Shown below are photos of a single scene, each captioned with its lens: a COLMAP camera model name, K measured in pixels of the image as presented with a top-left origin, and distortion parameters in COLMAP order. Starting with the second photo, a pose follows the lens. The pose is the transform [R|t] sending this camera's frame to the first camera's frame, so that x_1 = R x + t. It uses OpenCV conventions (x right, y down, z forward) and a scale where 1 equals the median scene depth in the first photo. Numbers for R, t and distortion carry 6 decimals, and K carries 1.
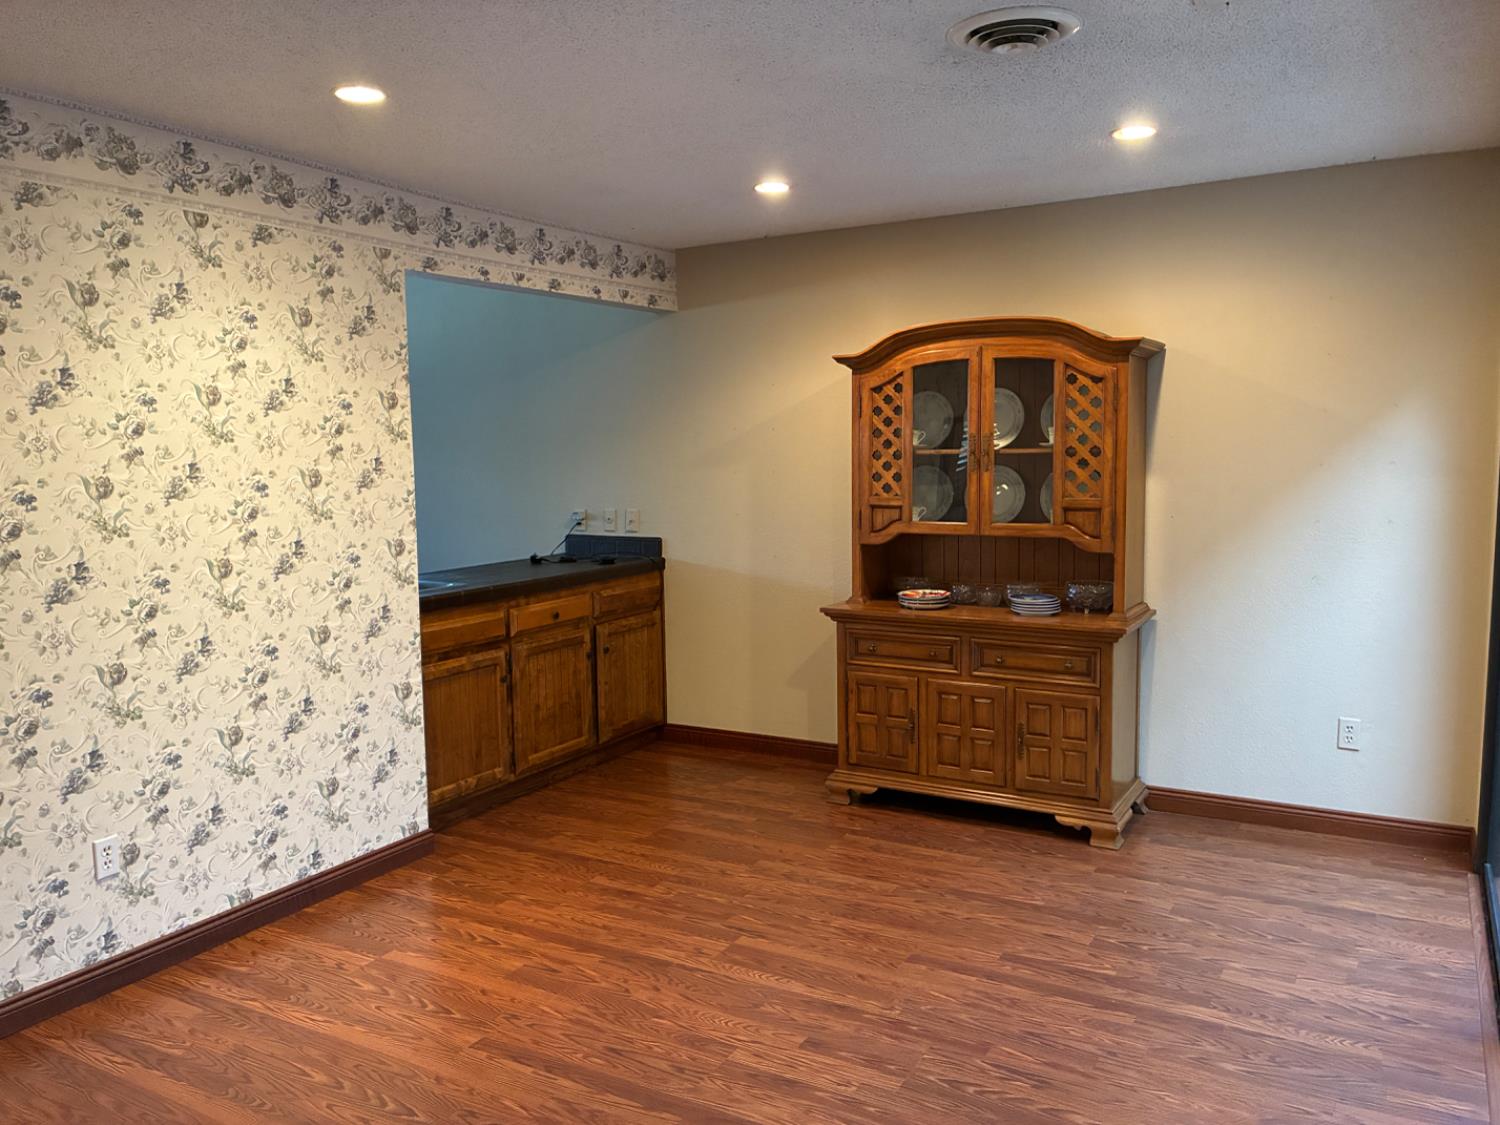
lens RADIAL K [[1133.3, 0, 749.5], [0, 1133.3, 554.1], [0, 0, 1]] dist [0.036415, -0.031412]
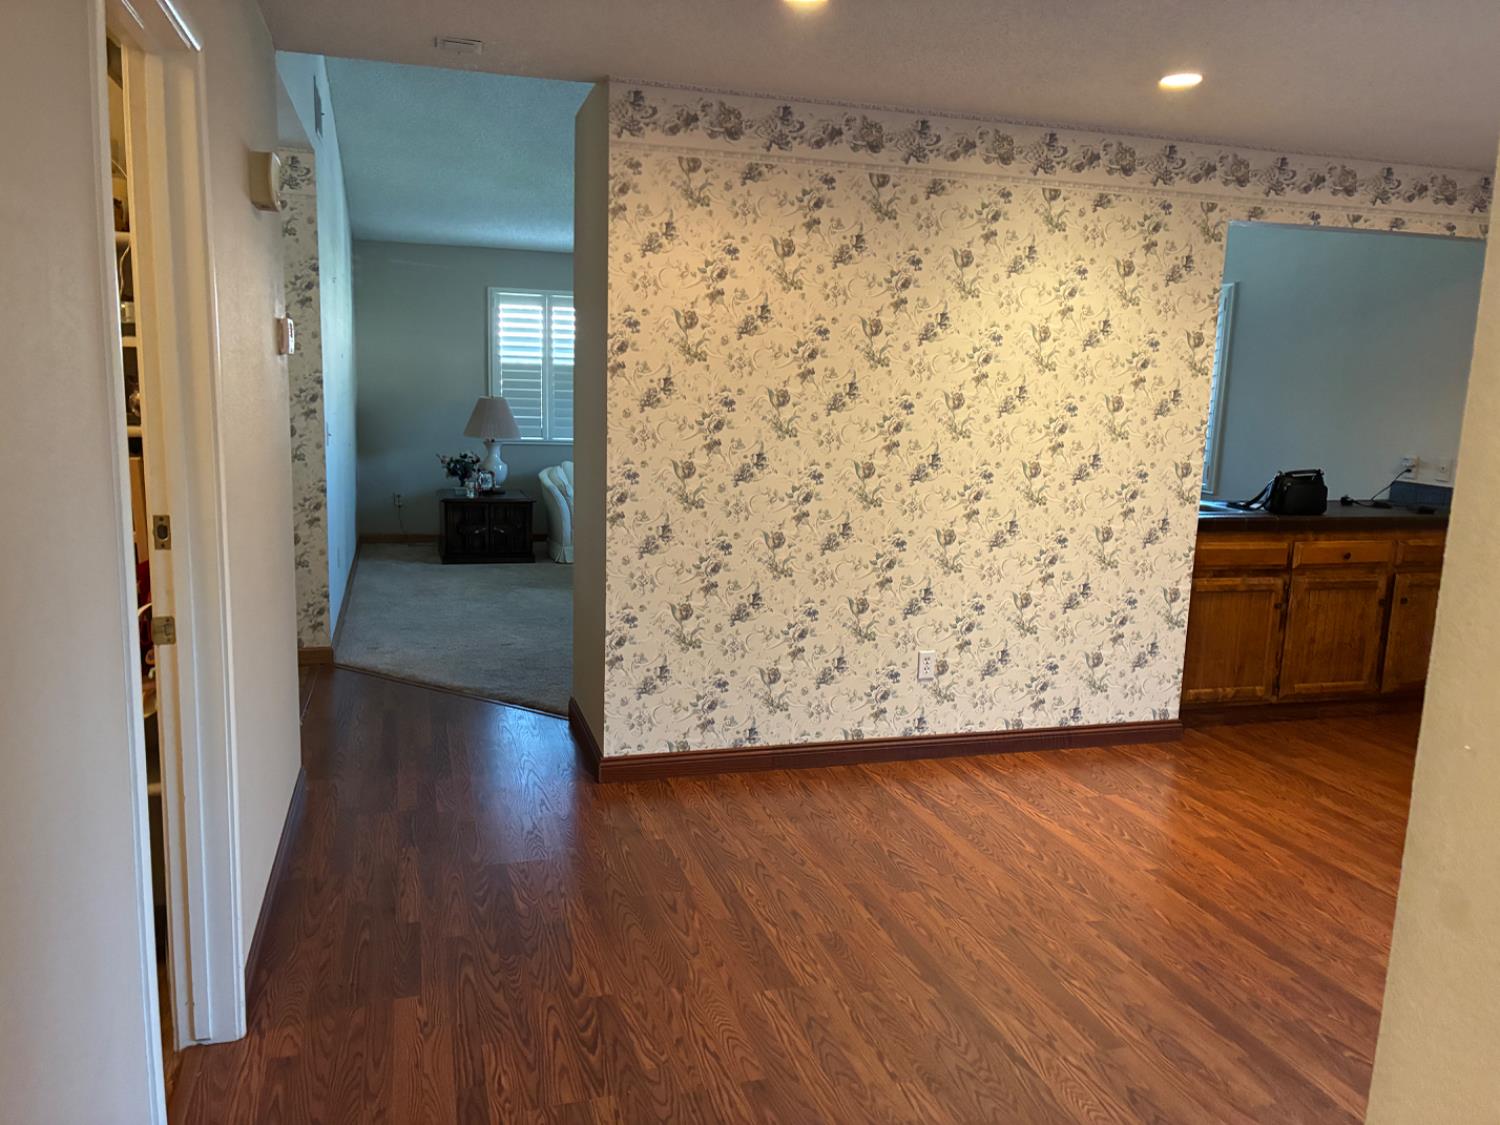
lens RADIAL K [[1133.3, 0, 749.5], [0, 1133.3, 554.1], [0, 0, 1]] dist [0.036415, -0.031412]
pose [[0.728022, 0.145457, -0.669945, 0.161042], [-0.108857, 0.989361, 0.096514, 0.016301], [0.676856, 0.002664, 0.736111, -0.143990]]
